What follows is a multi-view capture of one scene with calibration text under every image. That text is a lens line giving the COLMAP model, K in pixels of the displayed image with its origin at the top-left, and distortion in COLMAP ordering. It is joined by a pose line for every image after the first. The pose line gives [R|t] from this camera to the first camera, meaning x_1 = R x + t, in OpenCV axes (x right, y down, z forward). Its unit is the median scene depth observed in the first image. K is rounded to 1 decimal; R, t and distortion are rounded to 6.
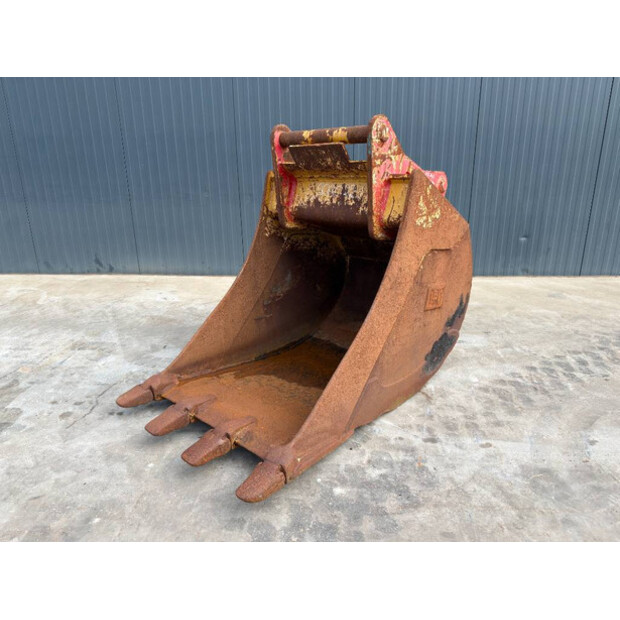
lens RADIAL K [[443.0, 0, 309.5], [0, 443.0, 307.9], [0, 0, 1]] dist [0.028852, -0.032756]
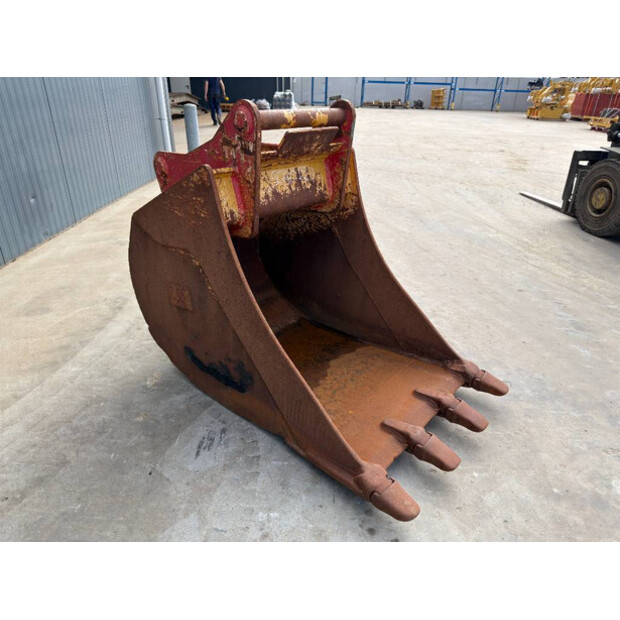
lens RADIAL K [[443.0, 0, 315.2], [0, 443.0, 302.5], [0, 0, 1]] dist [0.028852, -0.032756]
pose [[-0.060713, -0.429921, 0.900823, -0.919578], [0.278739, 0.859282, 0.428882, -0.438550], [-0.958446, 0.277133, 0.067667, 1.004946]]
